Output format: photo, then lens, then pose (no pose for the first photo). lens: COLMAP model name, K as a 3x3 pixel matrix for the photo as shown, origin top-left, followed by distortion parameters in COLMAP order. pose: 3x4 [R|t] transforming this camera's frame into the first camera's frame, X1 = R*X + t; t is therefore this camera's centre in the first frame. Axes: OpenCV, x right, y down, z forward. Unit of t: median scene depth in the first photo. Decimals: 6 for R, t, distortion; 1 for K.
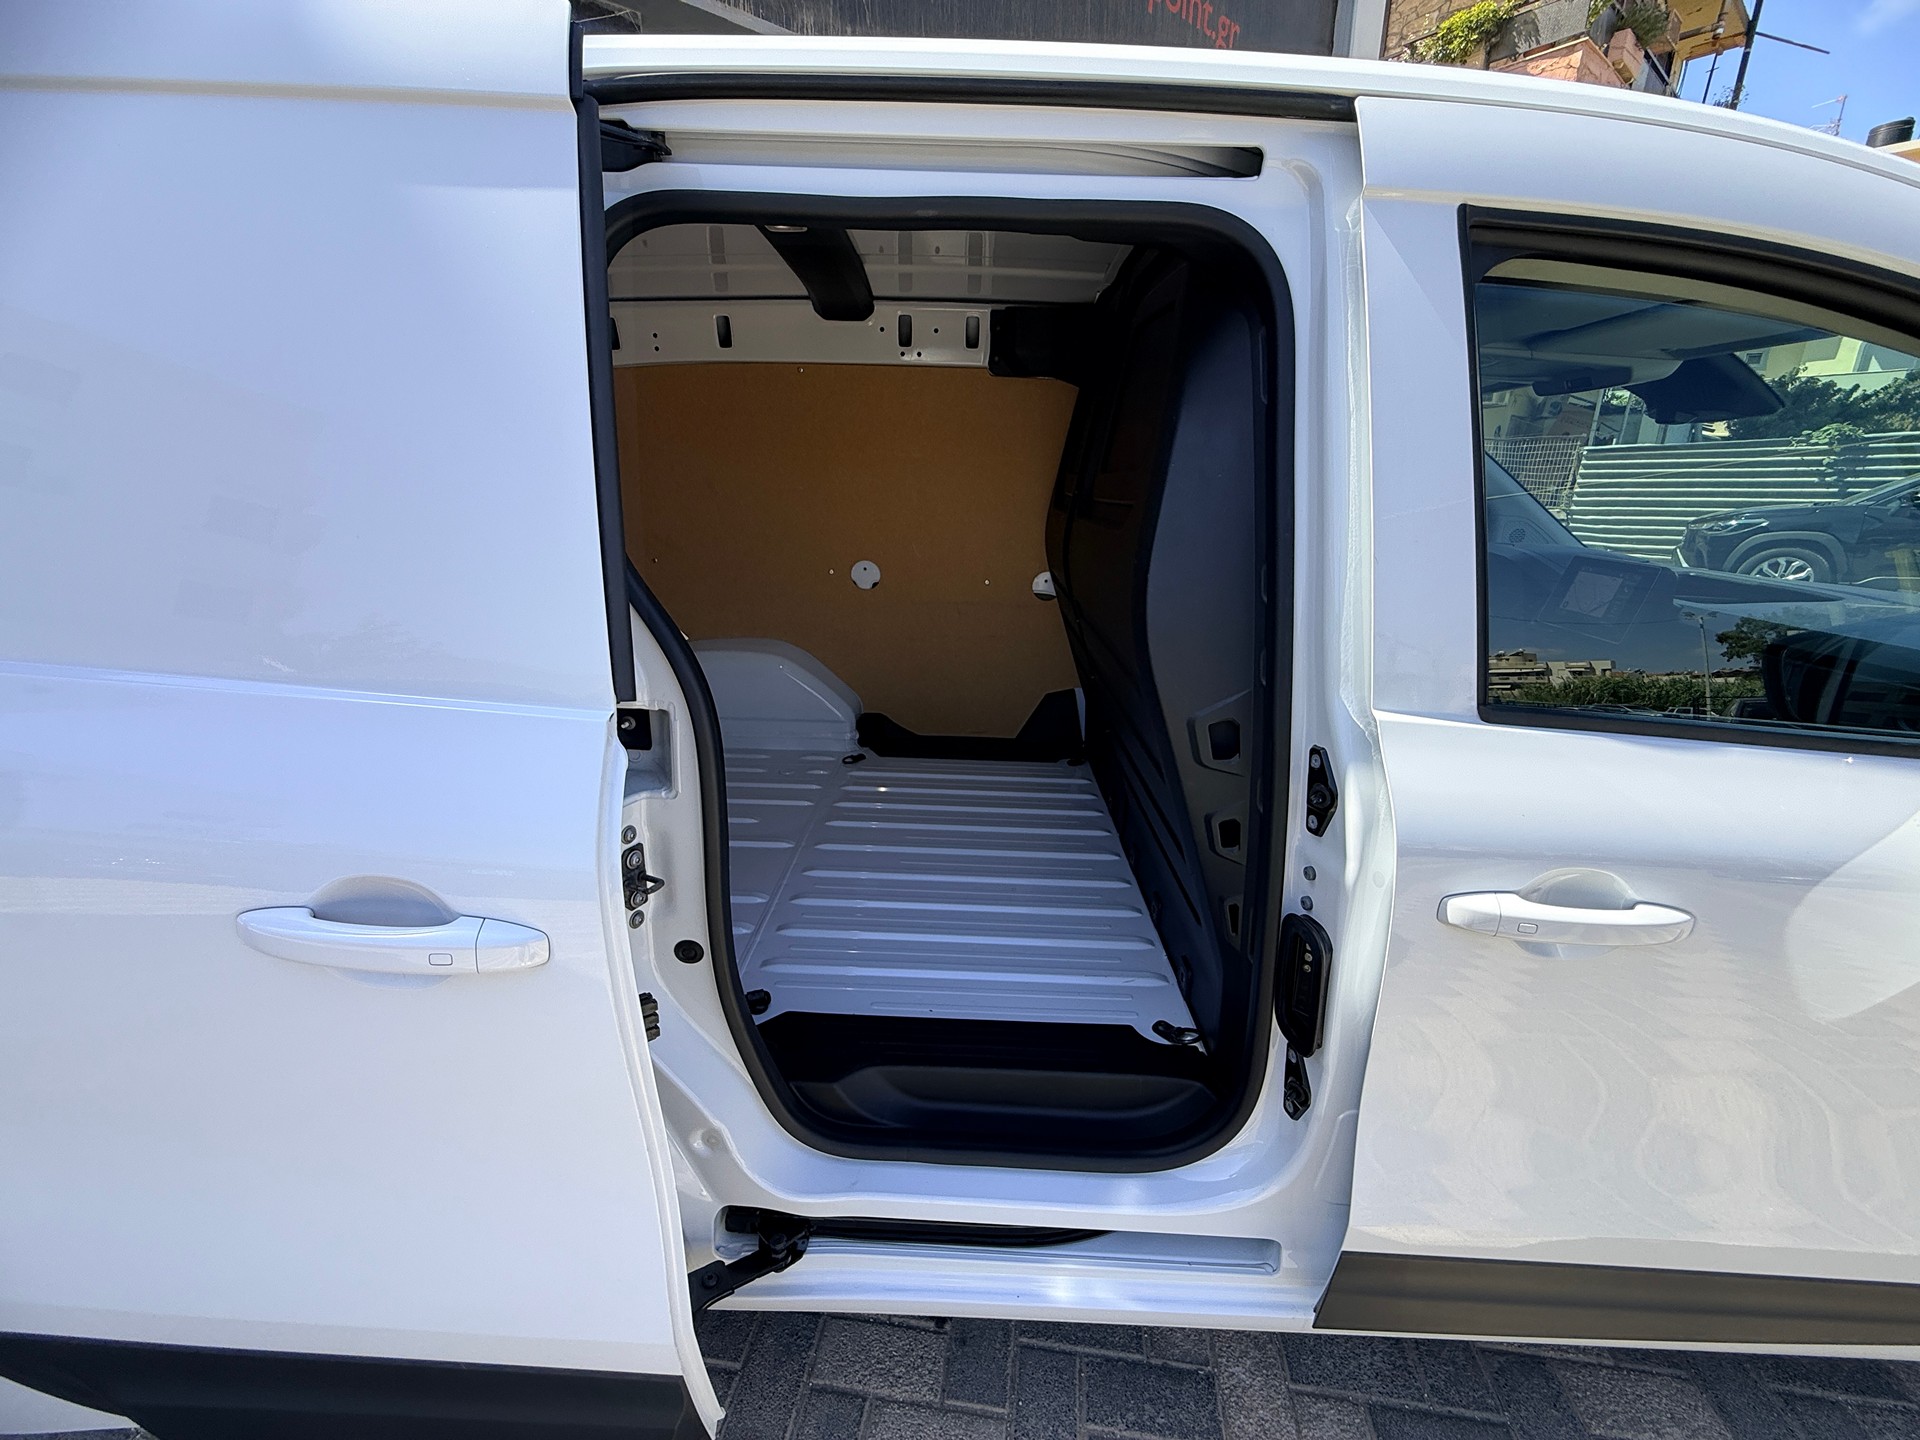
lens RADIAL K [[769.5, 0, 963.4], [0, 769.5, 727.5], [0, 0, 1]] dist [0.000677, 0.000929]
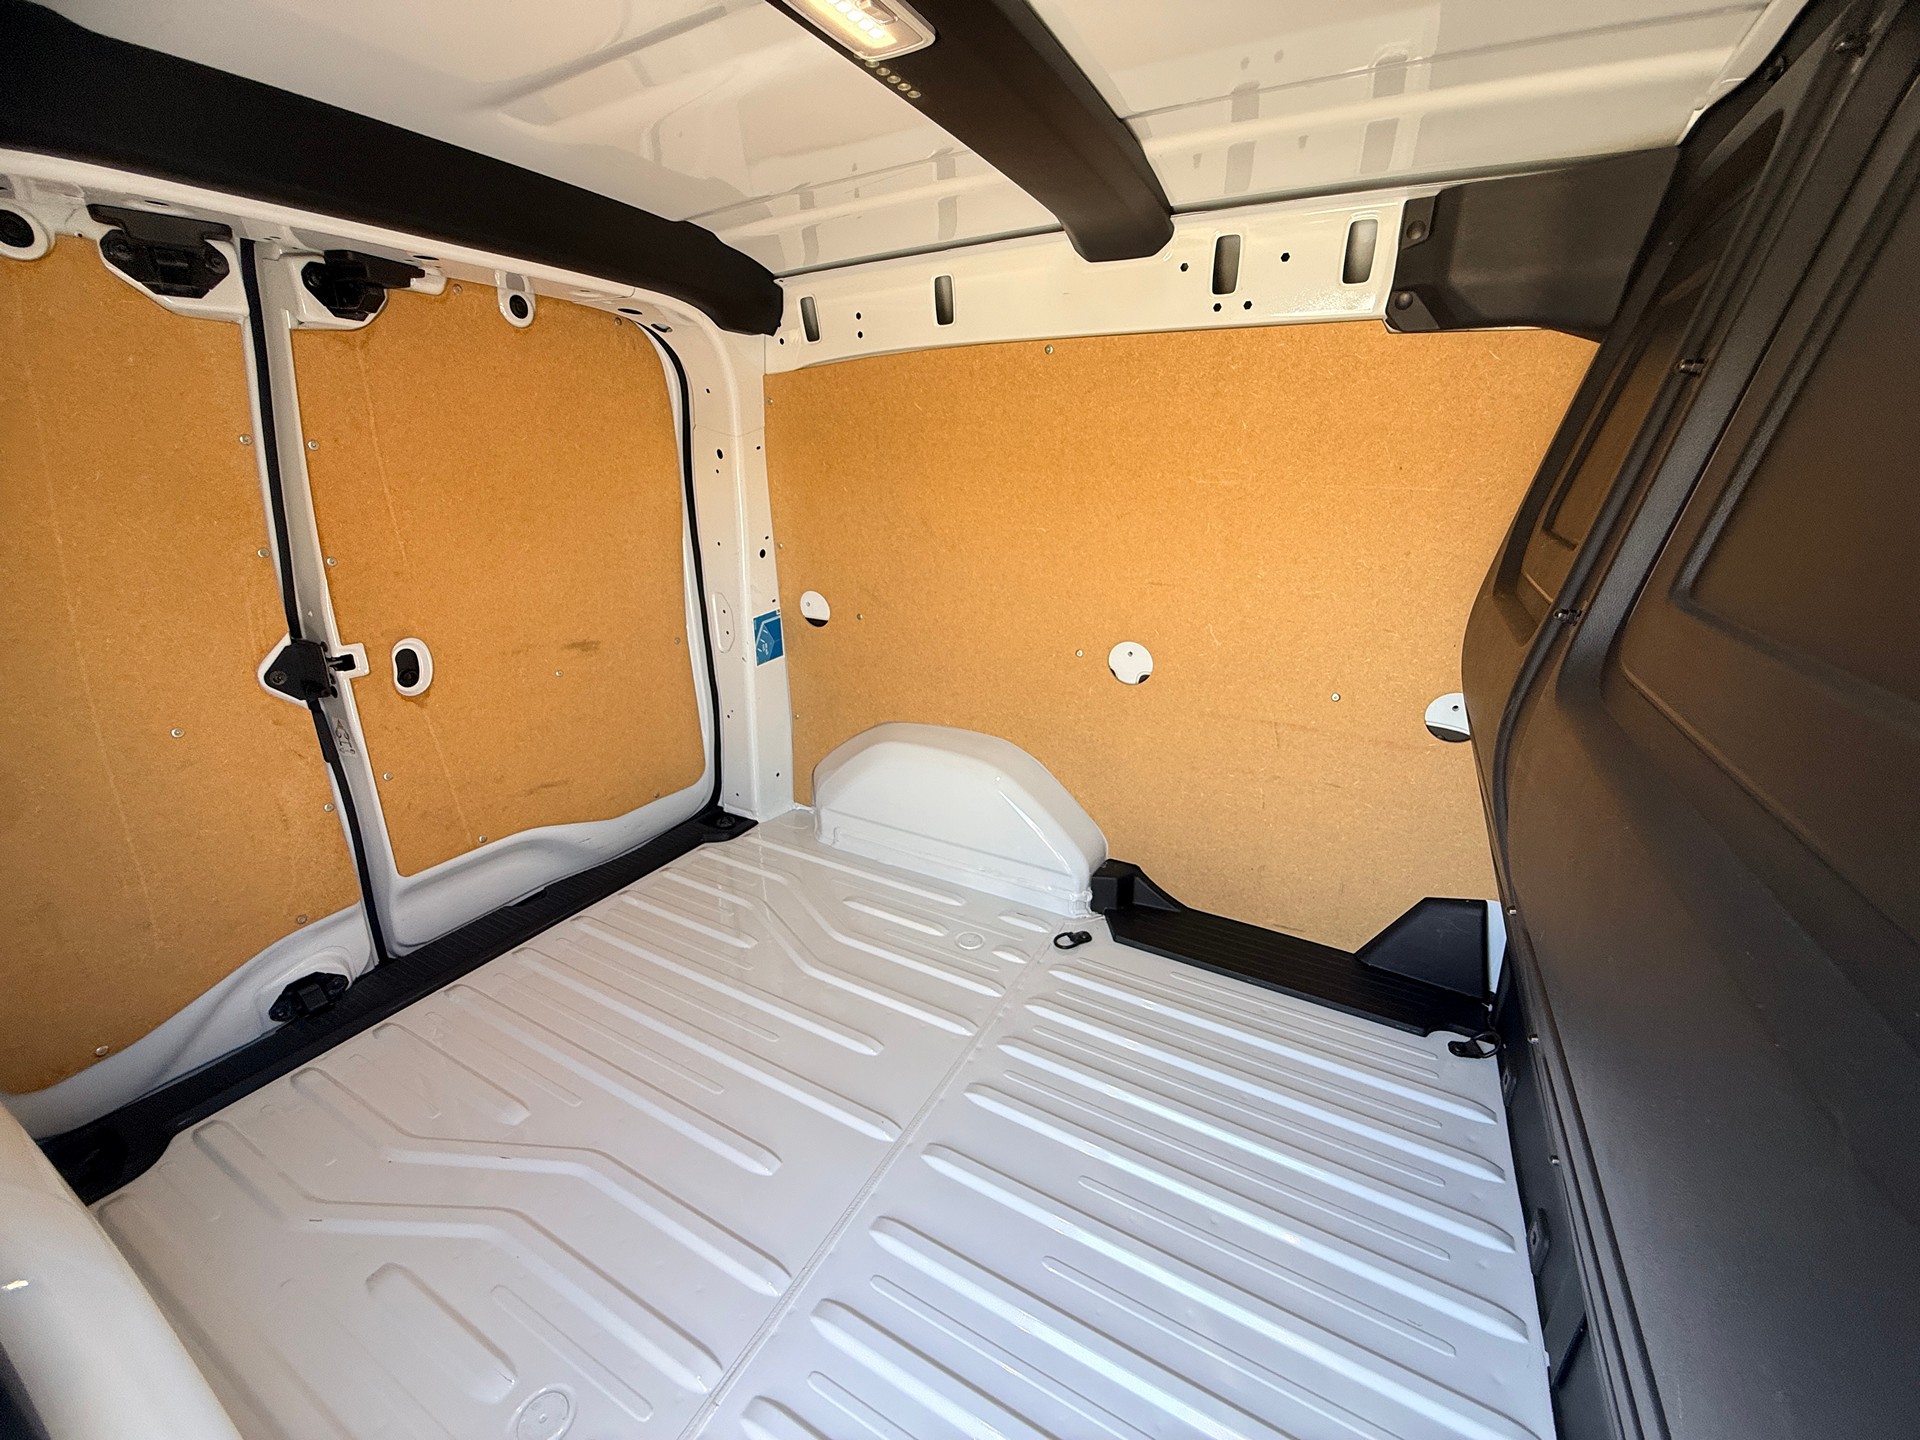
lens RADIAL K [[769.5, 0, 964.9], [0, 769.5, 719.4], [0, 0, 1]] dist [0.000677, 0.000929]
pose [[0.890195, 0.133194, -0.435673, 0.034585], [-0.127426, 0.990934, 0.042583, -0.148126], [0.437395, 0.017609, 0.899097, 0.331377]]
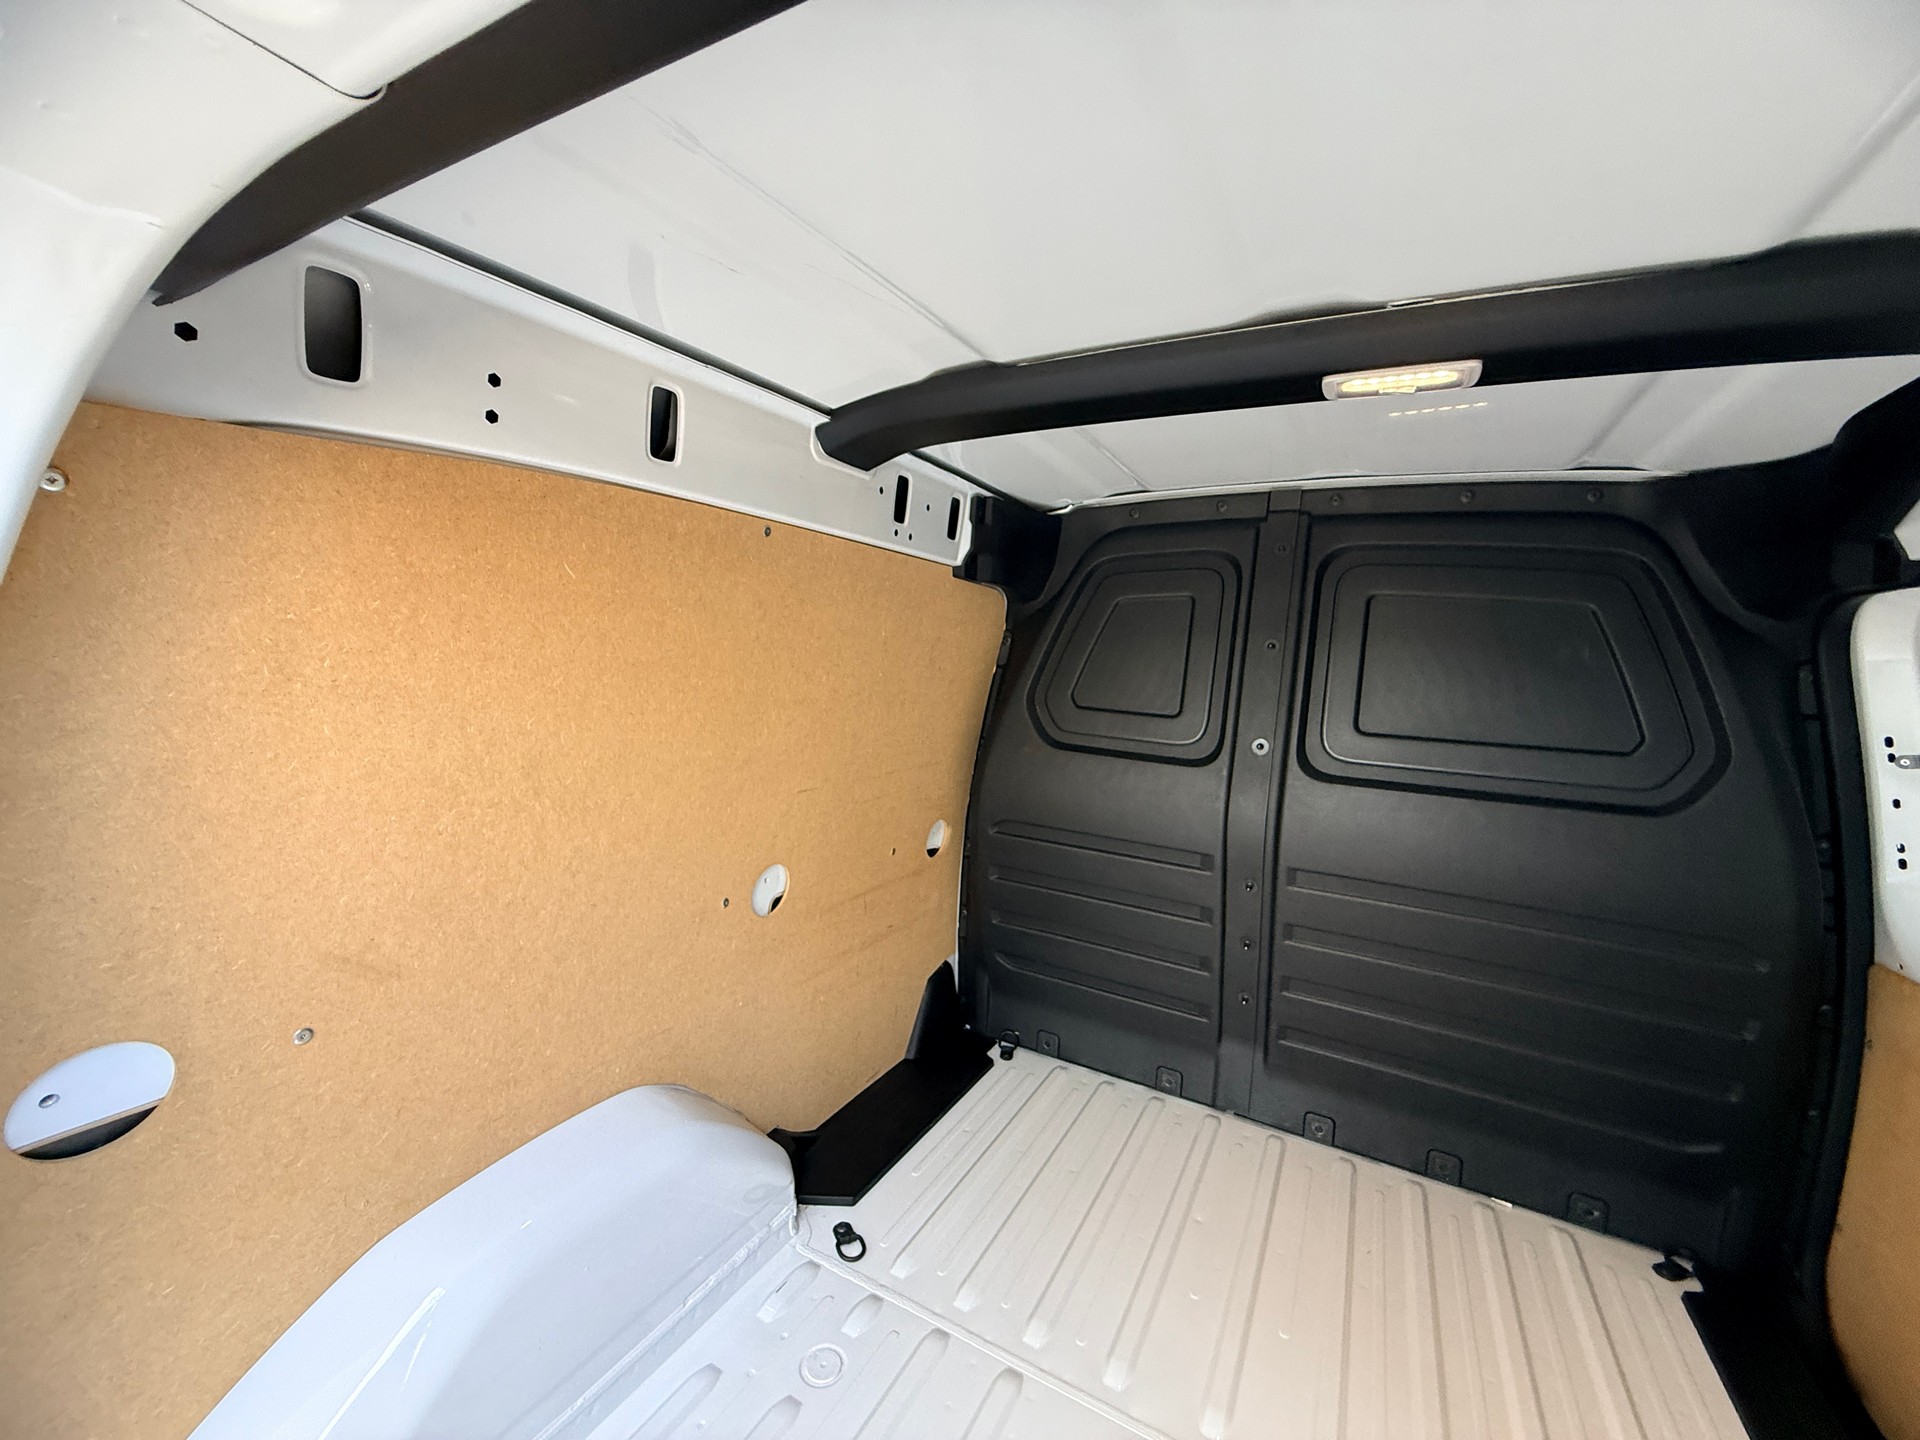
lens RADIAL K [[769.5, 0, 959.5], [0, 769.5, 718.9], [0, 0, 1]] dist [0.000677, 0.000929]
pose [[0.458420, -0.078175, 0.885291, -0.494033], [0.230407, 0.972520, -0.033431, -0.245186], [-0.858349, 0.219303, 0.463835, 0.560514]]
